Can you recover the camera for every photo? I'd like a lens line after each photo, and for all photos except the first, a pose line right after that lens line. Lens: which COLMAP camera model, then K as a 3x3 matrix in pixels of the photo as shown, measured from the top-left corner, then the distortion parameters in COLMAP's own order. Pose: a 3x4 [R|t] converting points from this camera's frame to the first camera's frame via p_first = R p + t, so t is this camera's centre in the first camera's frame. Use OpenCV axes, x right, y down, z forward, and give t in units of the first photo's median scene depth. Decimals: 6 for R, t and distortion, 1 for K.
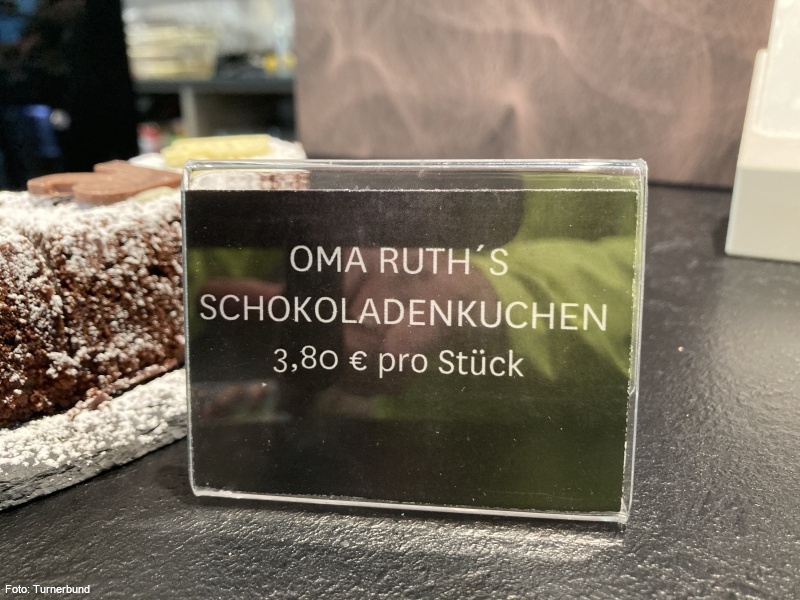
lens RADIAL K [[682.7, 0, 404.8], [0, 682.7, 302.4], [0, 0, 1]] dist [-0.017278, 0.021863]
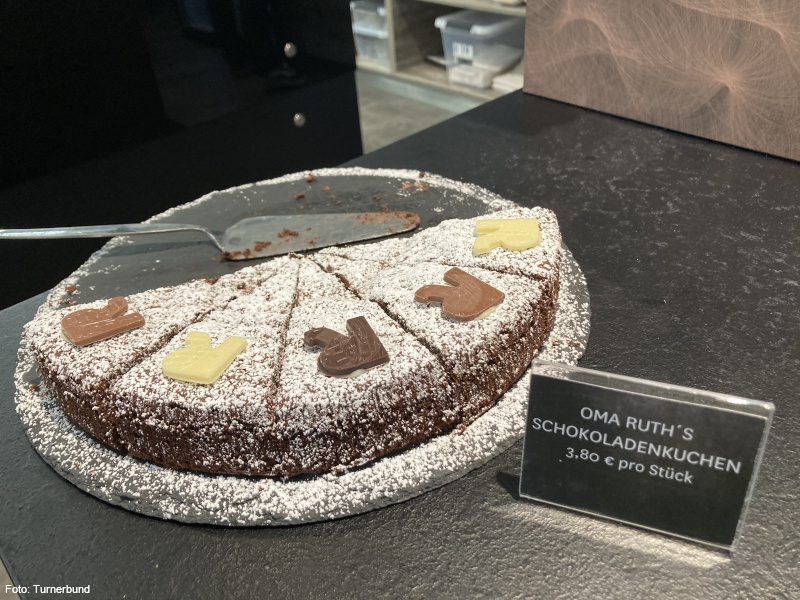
lens RADIAL K [[682.7, 0, 398.5], [0, 682.7, 296.7], [0, 0, 1]] dist [-0.017278, 0.021863]
pose [[0.969073, 0.099320, -0.225906, -0.238495], [-0.026573, 0.952107, 0.304607, -0.886149], [0.245340, -0.289183, 0.925301, -0.825328]]
